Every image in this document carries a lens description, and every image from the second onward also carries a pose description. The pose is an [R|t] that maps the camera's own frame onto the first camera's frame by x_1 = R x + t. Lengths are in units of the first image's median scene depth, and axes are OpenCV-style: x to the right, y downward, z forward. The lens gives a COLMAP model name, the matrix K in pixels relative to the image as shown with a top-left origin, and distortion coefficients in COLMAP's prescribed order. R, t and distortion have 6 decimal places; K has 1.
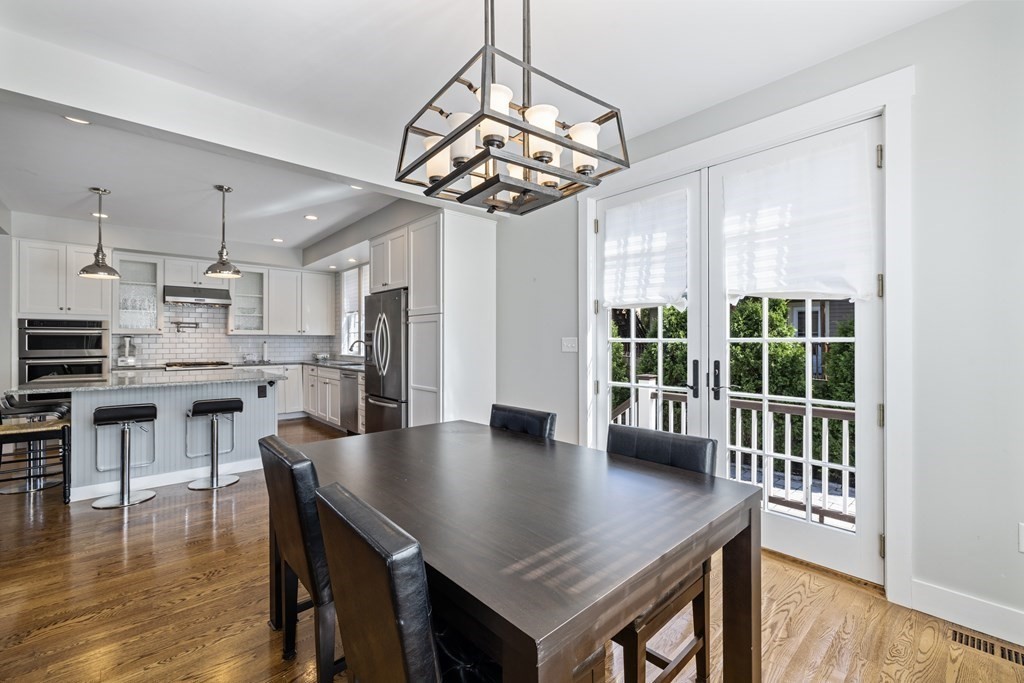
lens RADIAL K [[434.2, 0, 513.8], [0, 434.2, 341.3], [0, 0, 1]] dist [-0.002950, 0.000794]
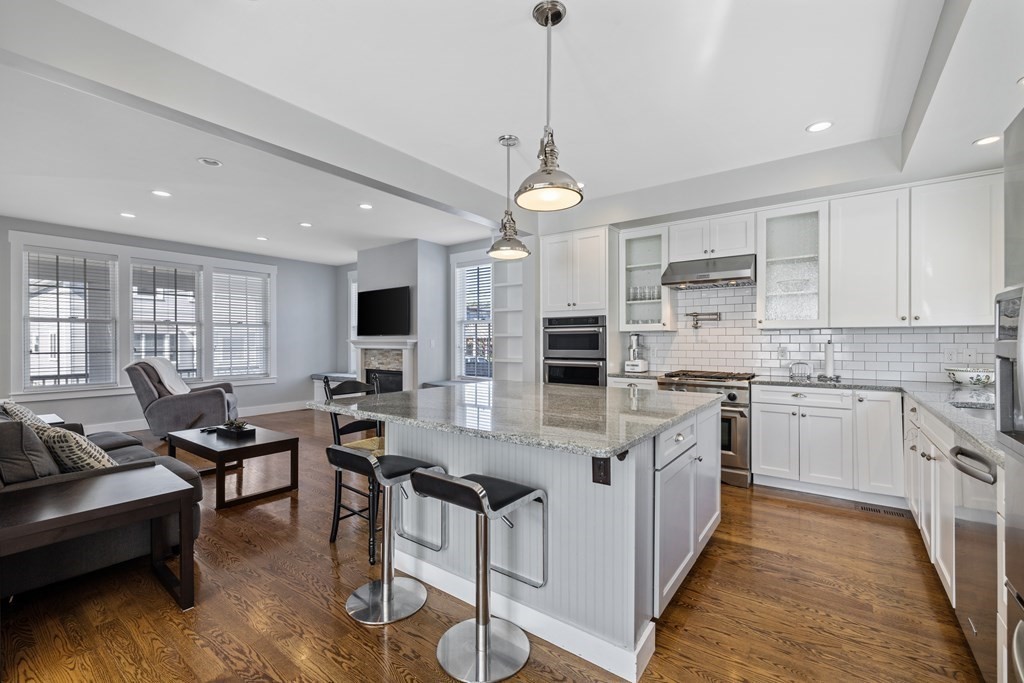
lens RADIAL K [[434.2, 0, 510.9], [0, 434.2, 342.7], [0, 0, 1]] dist [-0.002950, 0.000794]
pose [[0.193648, 0.004749, -0.981060, -0.146519], [0.001755, 0.999985, 0.005187, -0.000588], [0.981070, -0.002727, 0.193636, 0.592887]]
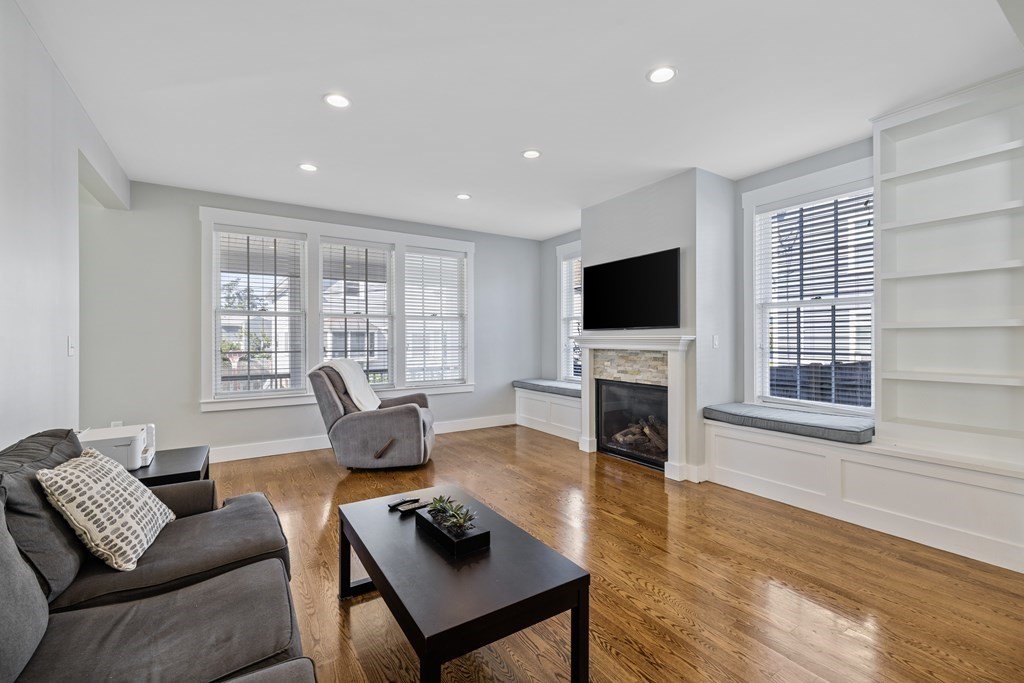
lens RADIAL K [[434.2, 0, 509.1], [0, 434.2, 335.7], [0, 0, 1]] dist [-0.002950, 0.000794]
pose [[-0.166844, -0.005776, -0.985966, -0.545904], [0.003956, 0.999971, -0.006527, 0.001118], [0.985975, -0.004989, -0.166816, 0.415584]]
